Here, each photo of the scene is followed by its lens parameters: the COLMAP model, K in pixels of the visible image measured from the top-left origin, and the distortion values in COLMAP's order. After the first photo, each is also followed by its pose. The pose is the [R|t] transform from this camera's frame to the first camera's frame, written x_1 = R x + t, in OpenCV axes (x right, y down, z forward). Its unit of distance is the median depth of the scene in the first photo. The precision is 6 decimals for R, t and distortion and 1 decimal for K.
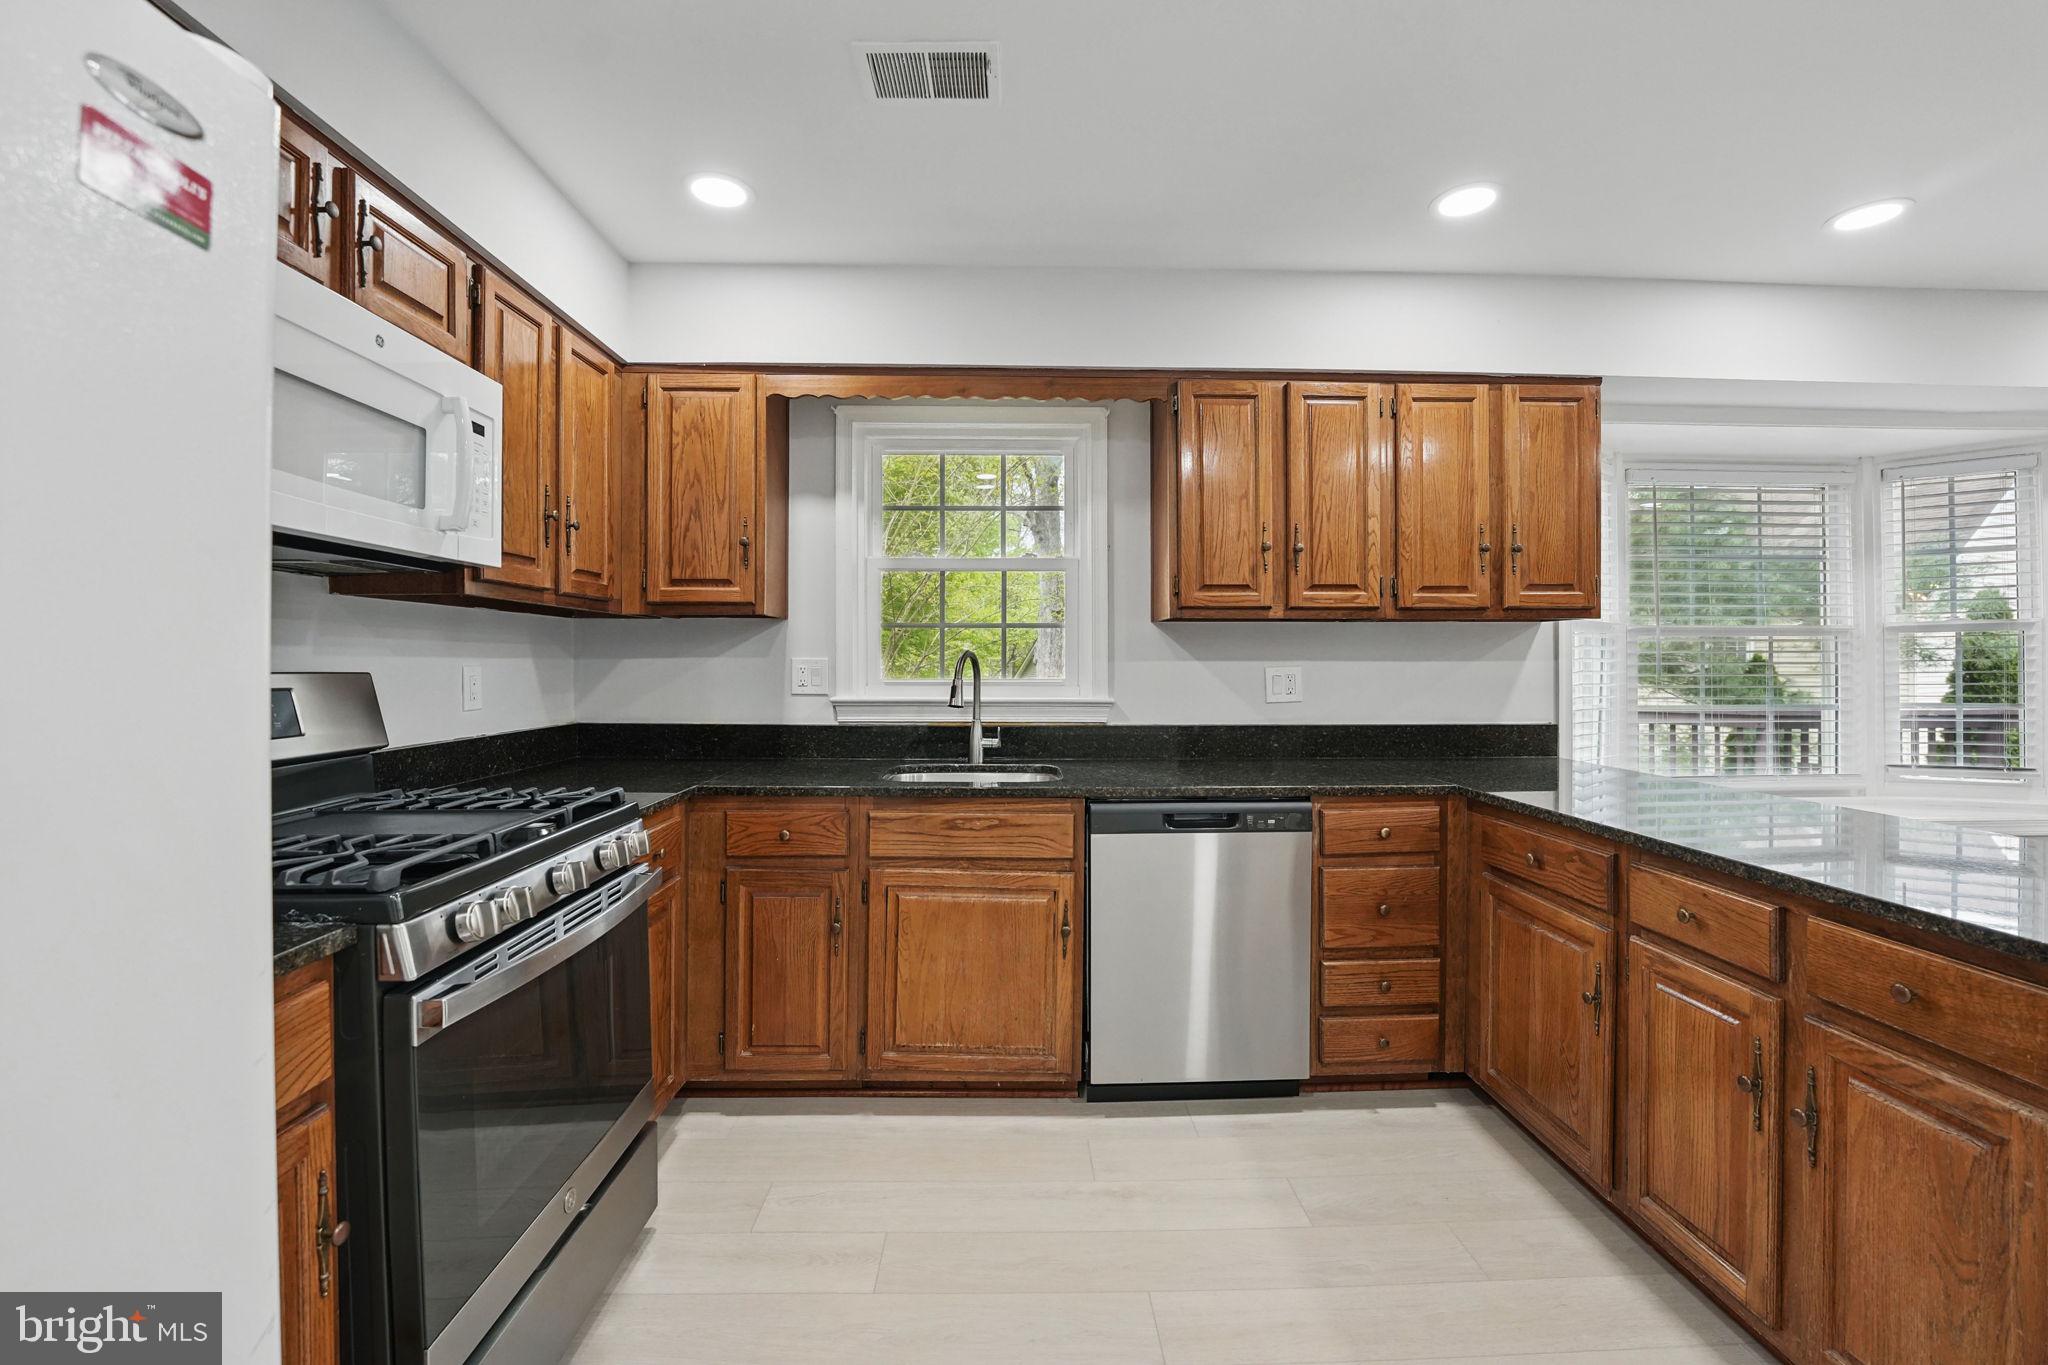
lens RADIAL K [[847.1, 0, 1022.8], [0, 847.1, 668.0], [0, 0, 1]] dist [-0.032777, 0.004615]
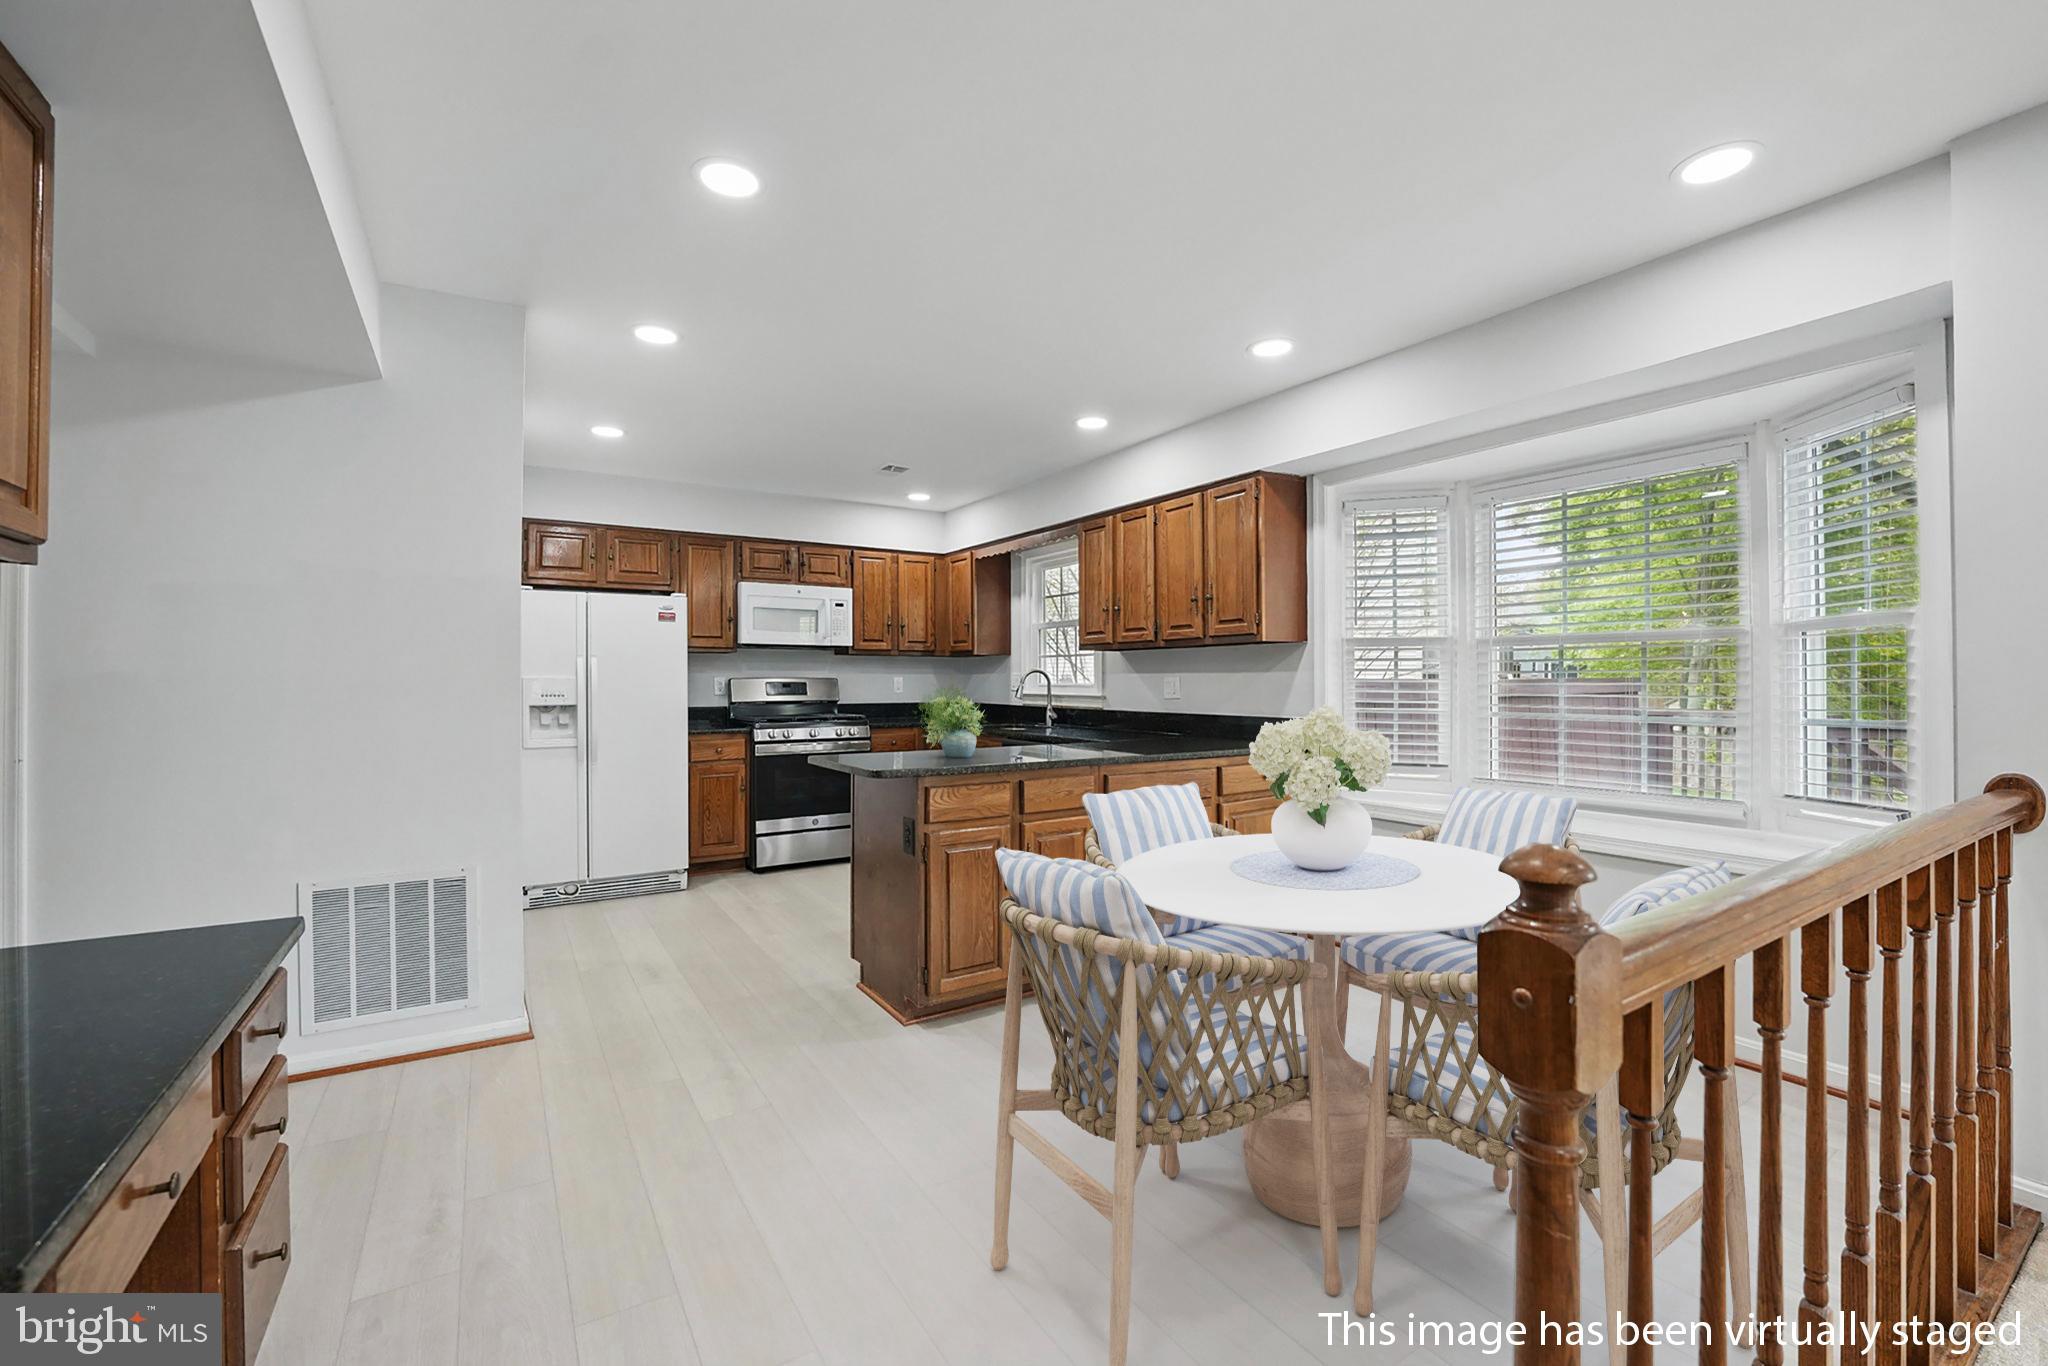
lens RADIAL K [[847.1, 0, 1026.8], [0, 847.1, 684.9], [0, 0, 1]] dist [-0.032777, 0.004615]
pose [[0.524080, 0.003304, -0.851662, 1.726713], [-0.006490, 0.999979, -0.000115, 0.018258], [0.851644, 0.005587, 0.524091, -0.088292]]
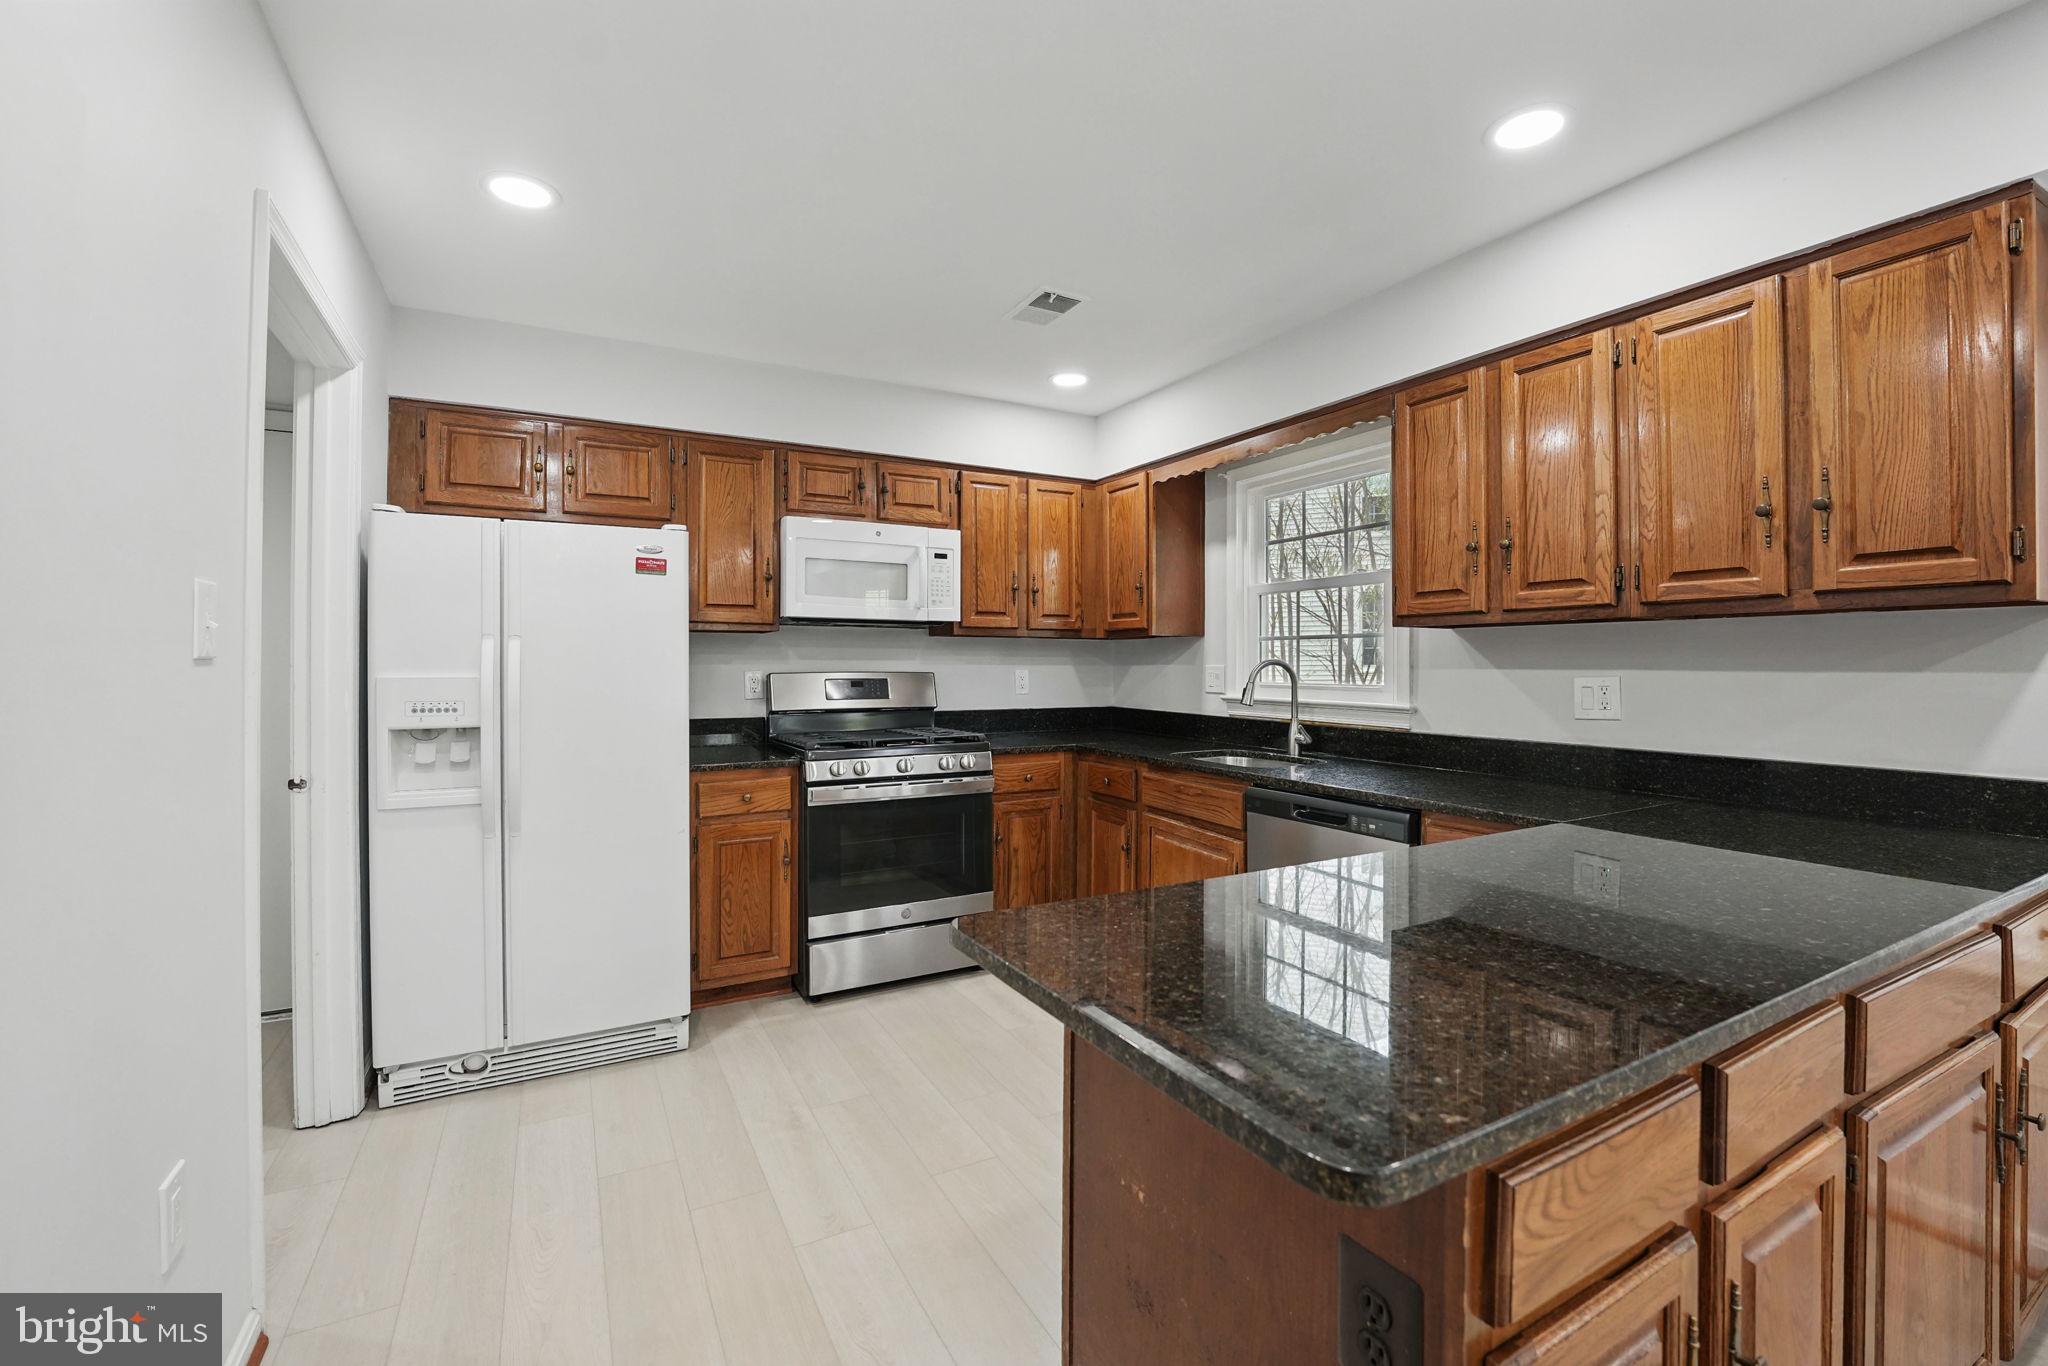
lens RADIAL K [[847.1, 0, 1015.9], [0, 847.1, 666.1], [0, 0, 1]] dist [-0.032777, 0.004615]
pose [[0.458008, 0.002923, -0.888943, 0.871599], [-0.009314, 0.999955, -0.001511, -0.006275], [0.888899, 0.008972, 0.458015, 0.128471]]
